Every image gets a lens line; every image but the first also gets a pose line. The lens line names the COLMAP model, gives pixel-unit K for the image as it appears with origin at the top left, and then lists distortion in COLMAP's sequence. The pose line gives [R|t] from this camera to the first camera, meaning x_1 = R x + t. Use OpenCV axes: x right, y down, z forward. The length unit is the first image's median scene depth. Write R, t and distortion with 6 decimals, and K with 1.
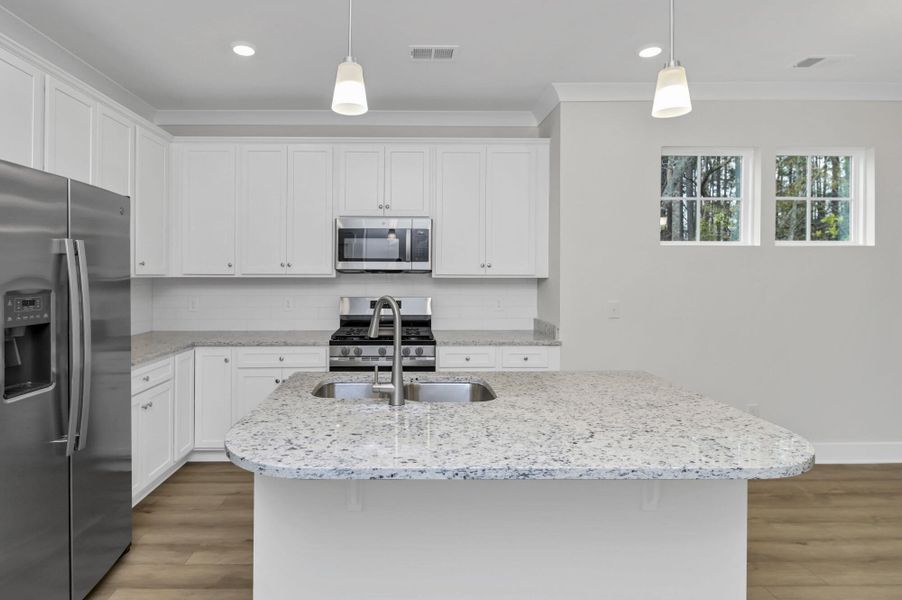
lens RADIAL K [[470.4, 0, 418.8], [0, 470.4, 283.7], [0, 0, 1]] dist [-0.001528, -0.000826]
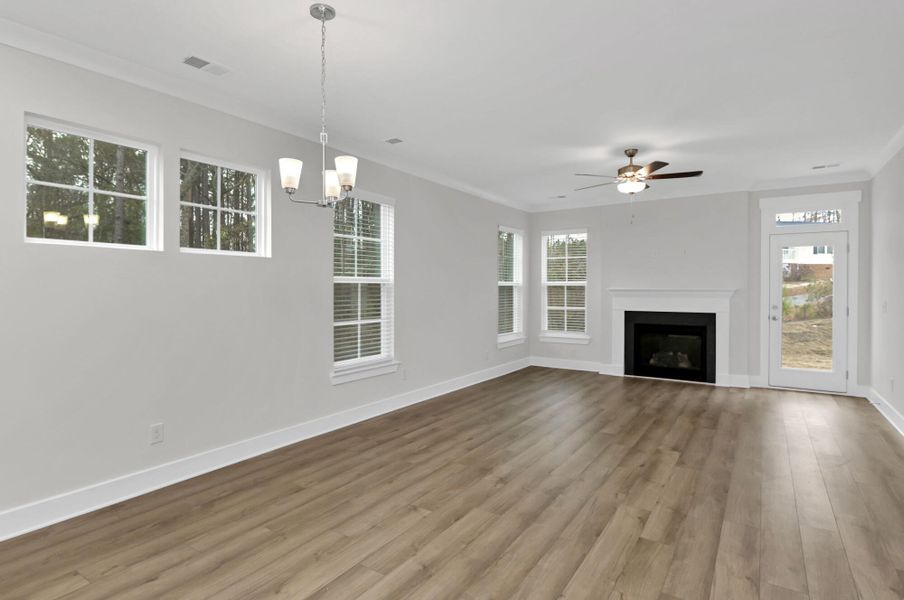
lens RADIAL K [[478.2, 0, 454.0], [0, 478.2, 292.2], [0, 0, 1]] dist [0.001013, -0.000138]
pose [[0.552321, -0.009429, 0.833578, 0.248720], [0.008898, 0.999946, 0.005415, -0.000123], [-0.833584, 0.004426, 0.552375, 0.000671]]
